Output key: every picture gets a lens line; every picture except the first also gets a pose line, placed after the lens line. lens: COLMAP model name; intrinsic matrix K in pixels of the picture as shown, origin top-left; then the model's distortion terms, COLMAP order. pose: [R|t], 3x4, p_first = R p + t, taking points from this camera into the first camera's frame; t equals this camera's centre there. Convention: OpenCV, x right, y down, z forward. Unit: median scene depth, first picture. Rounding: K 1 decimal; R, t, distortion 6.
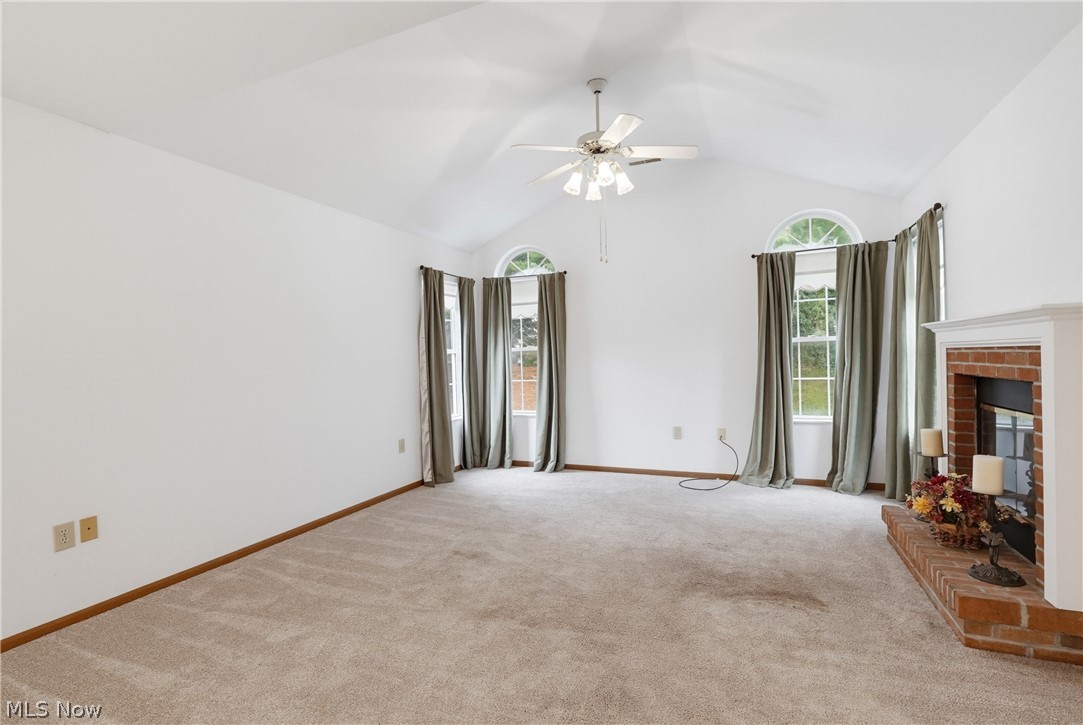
lens RADIAL K [[510.8, 0, 532.0], [0, 510.8, 366.4], [0, 0, 1]] dist [0.002316, 0.000508]
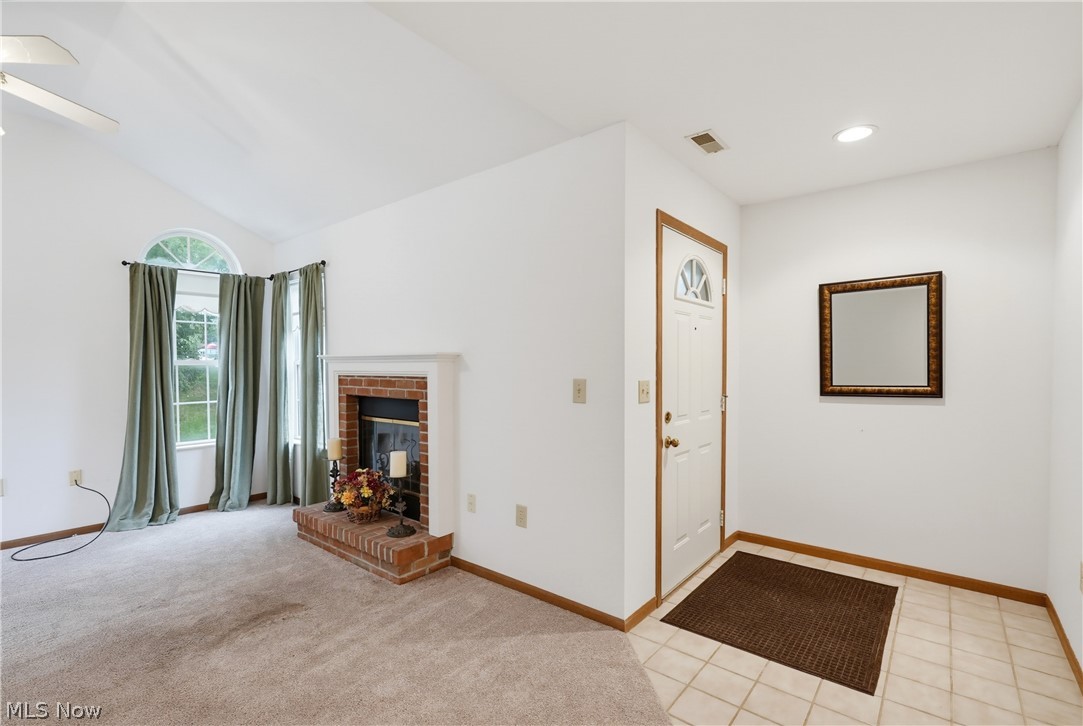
lens RADIAL K [[497.8, 0, 541.1], [0, 497.8, 377.2], [0, 0, 1]] dist [-0.006246, 0.000142]
pose [[0.278397, 0.002610, 0.960463, -0.179233], [0.010107, 0.999933, -0.005647, -0.012384], [-0.960413, 0.011280, 0.278352, 0.102191]]
